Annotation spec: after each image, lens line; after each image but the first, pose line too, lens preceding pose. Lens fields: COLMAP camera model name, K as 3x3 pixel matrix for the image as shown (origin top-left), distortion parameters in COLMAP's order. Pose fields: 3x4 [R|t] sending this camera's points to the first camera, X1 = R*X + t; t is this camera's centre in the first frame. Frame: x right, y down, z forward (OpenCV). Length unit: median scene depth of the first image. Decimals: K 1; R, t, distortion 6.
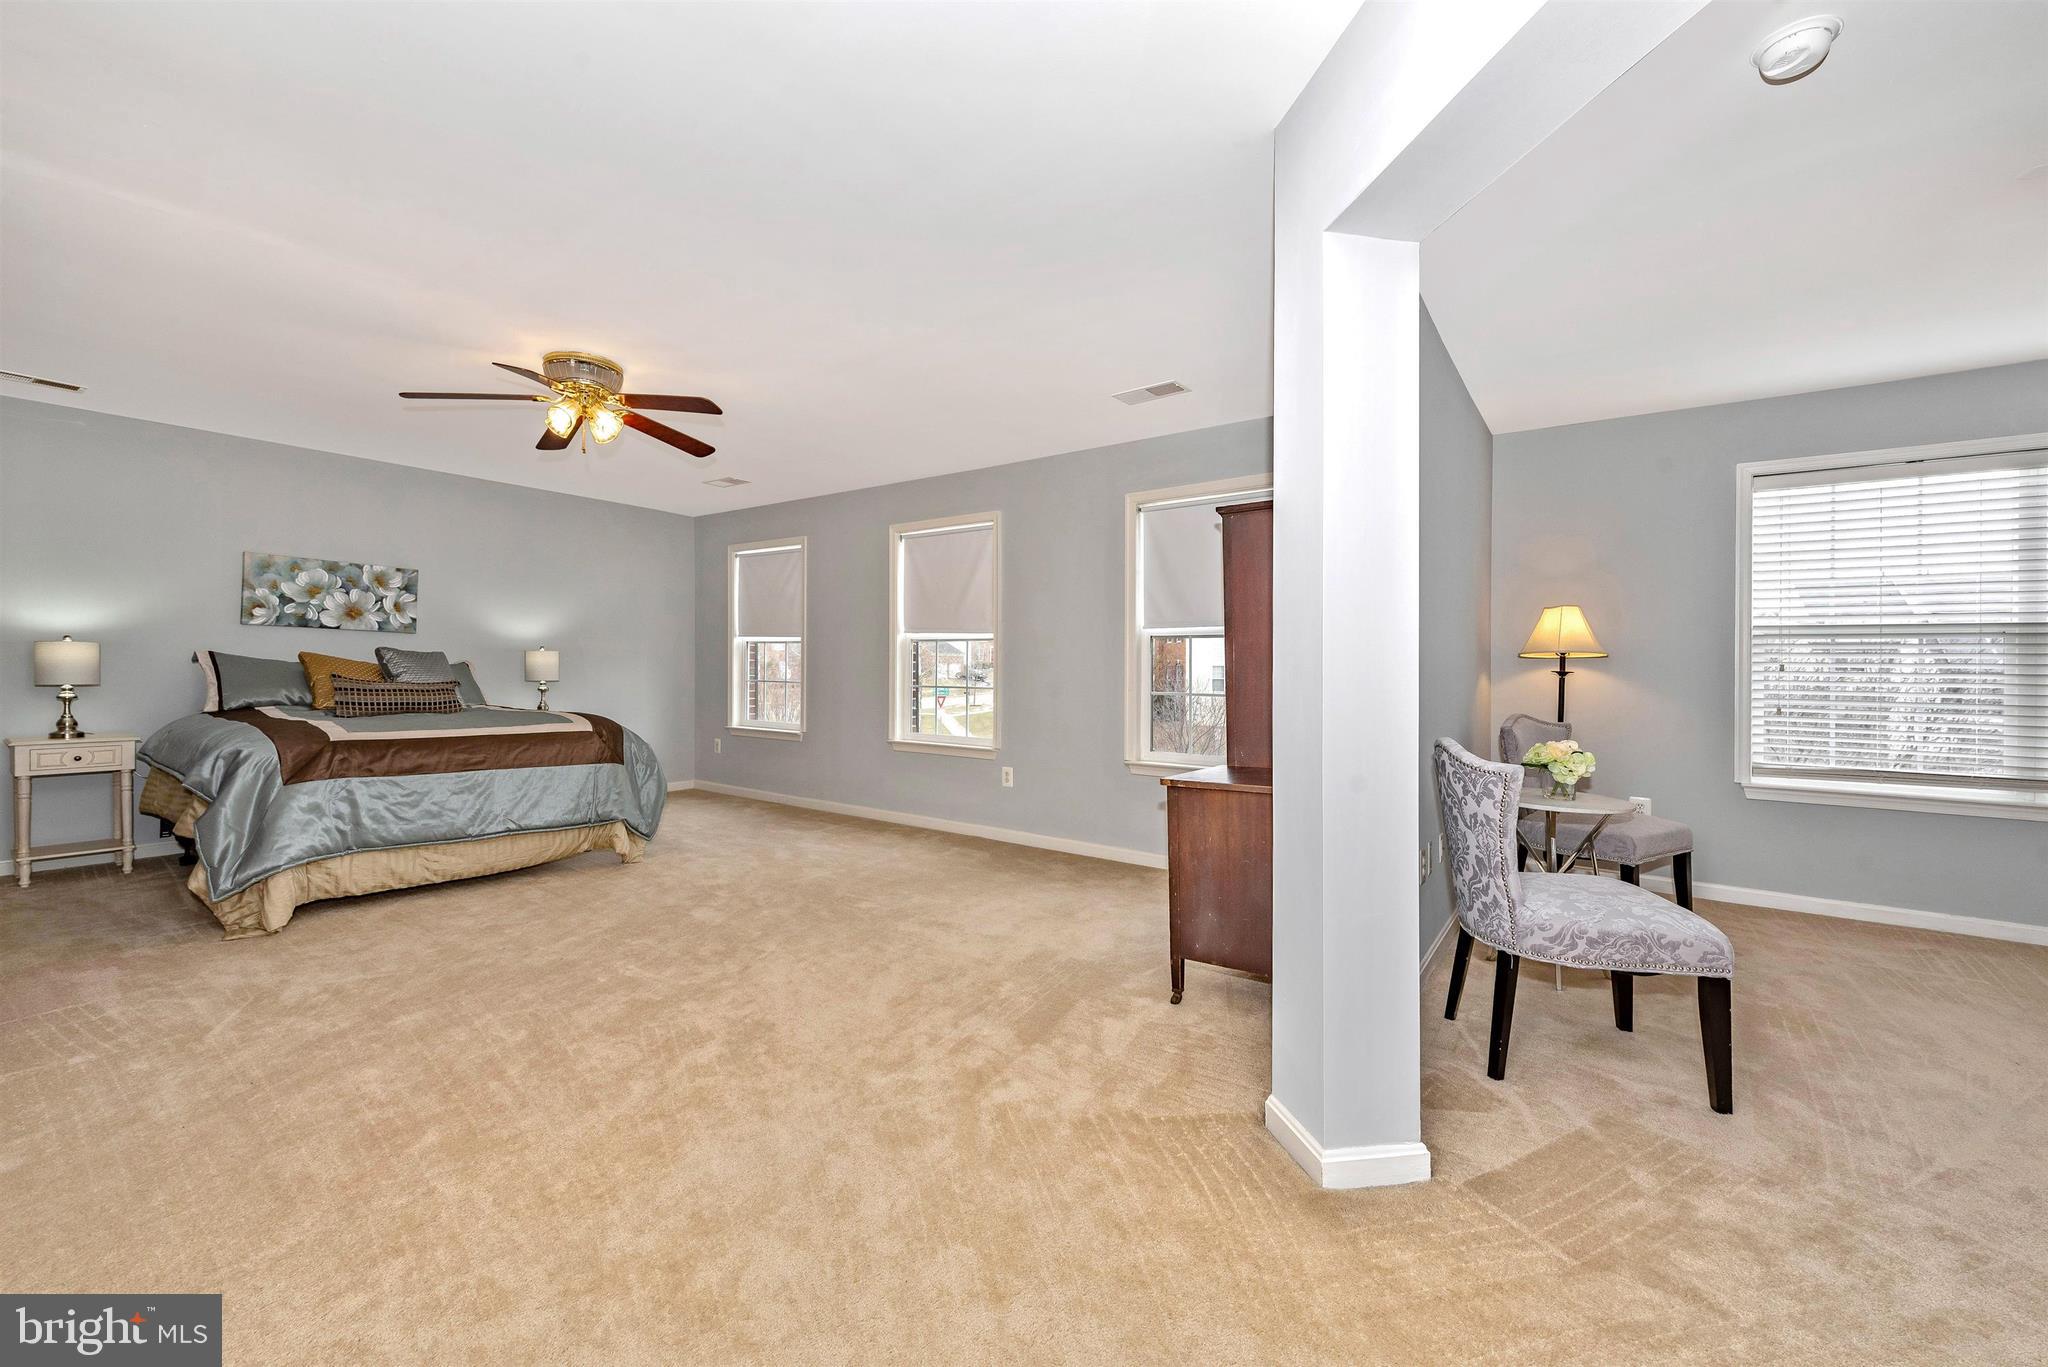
lens RADIAL K [[809.2, 0, 1022.1], [0, 809.2, 663.5], [0, 0, 1]] dist [0.010714, -0.003291]
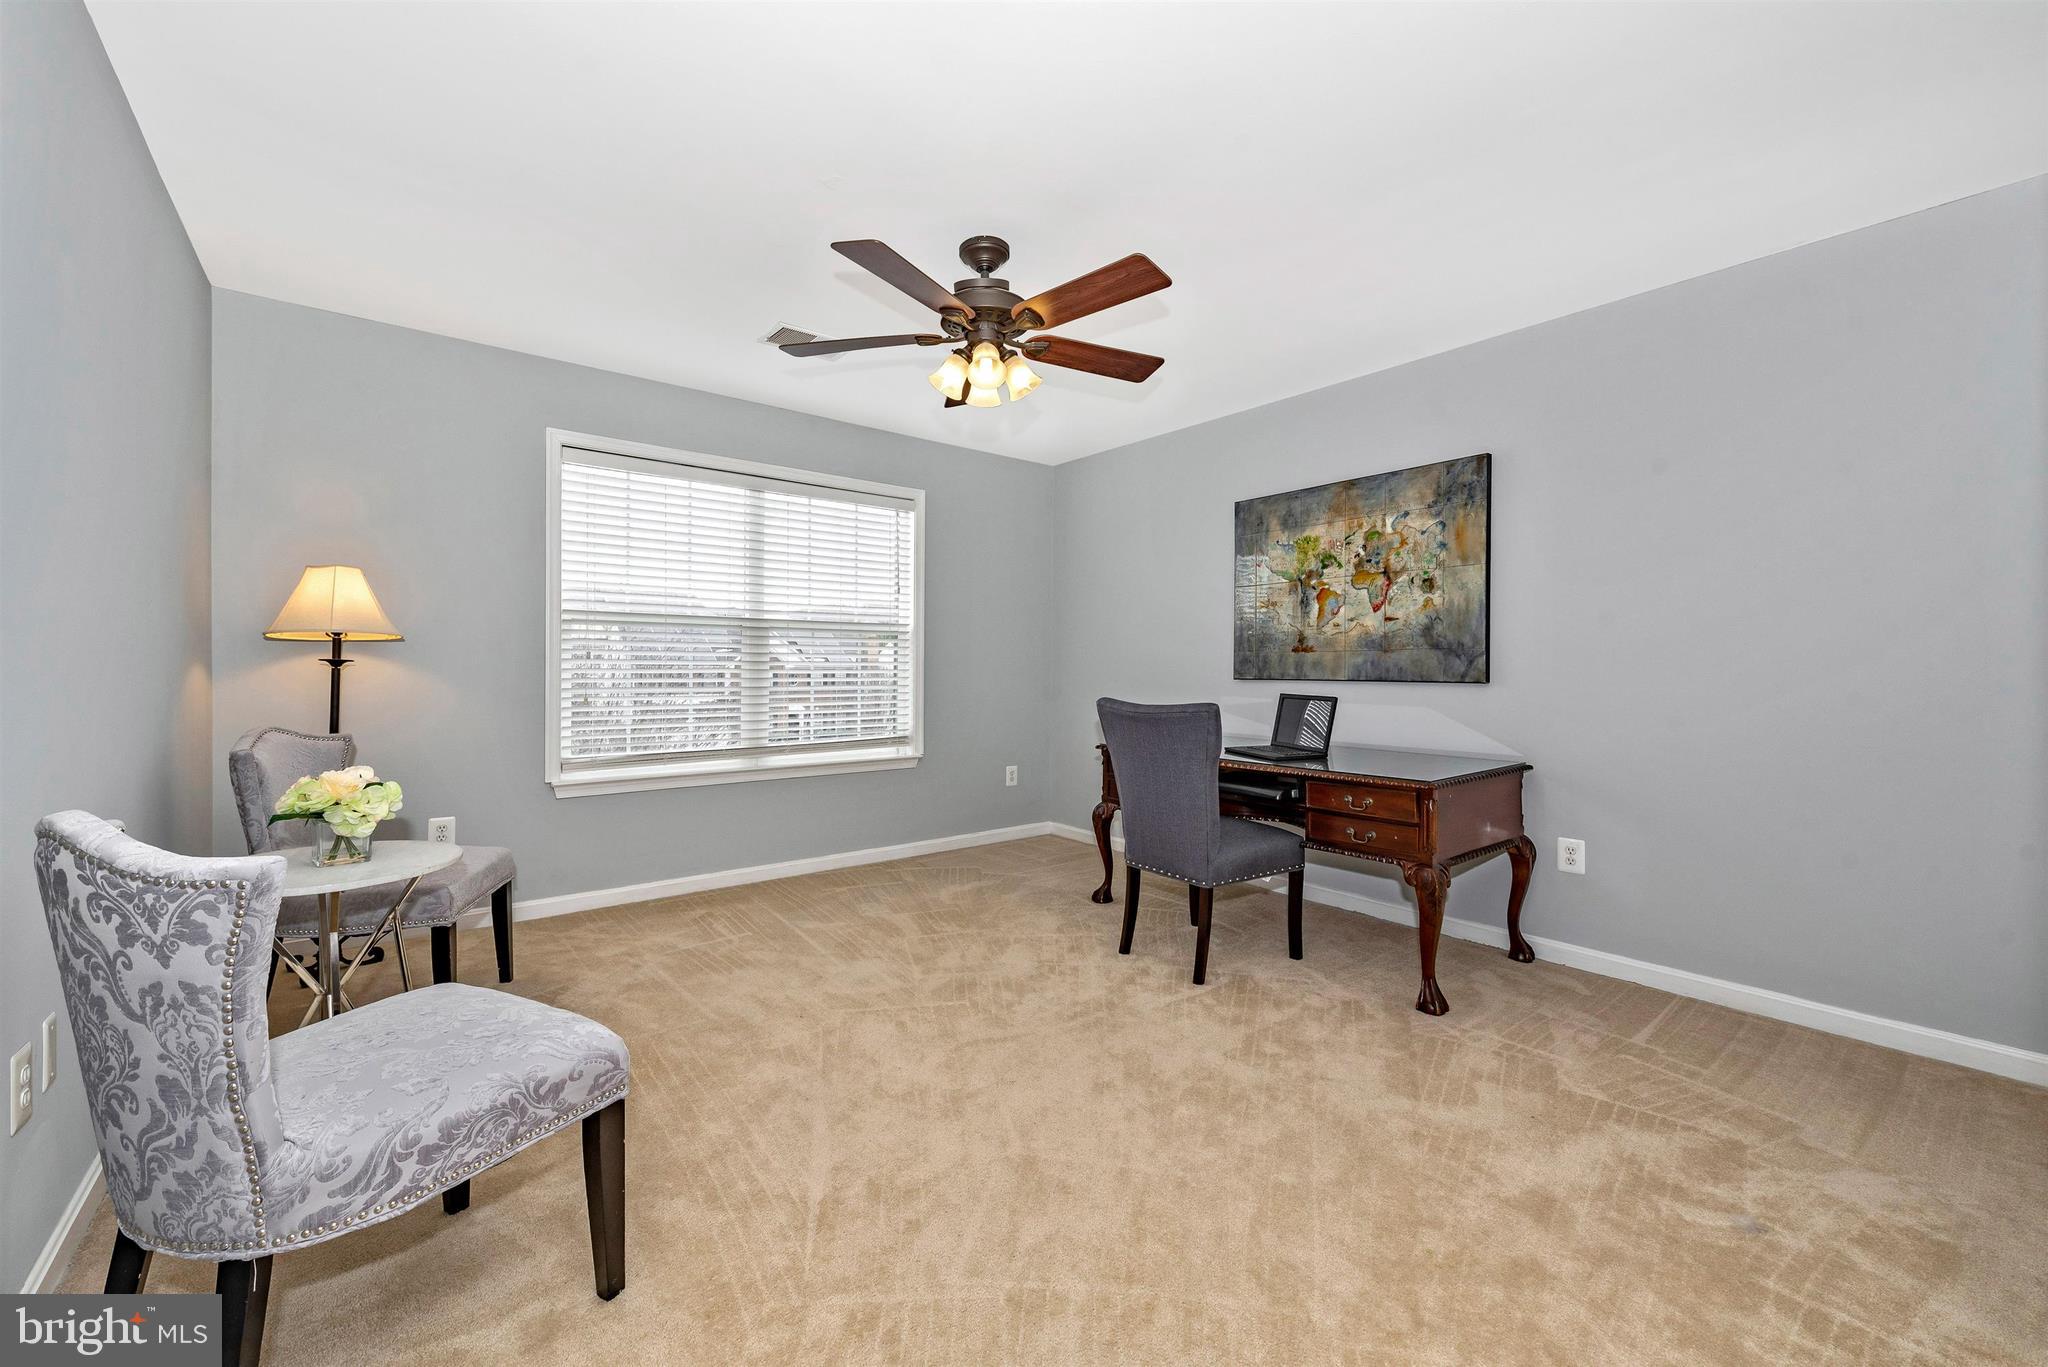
lens RADIAL K [[809.2, 0, 1022.1], [0, 809.2, 663.5], [0, 0, 1]] dist [0.010714, -0.003291]
pose [[0.265674, -0.006066, 0.964044, 0.253198], [-0.004422, 0.999962, 0.007511, 0.009028], [-0.964053, -0.006259, 0.265637, 0.424705]]
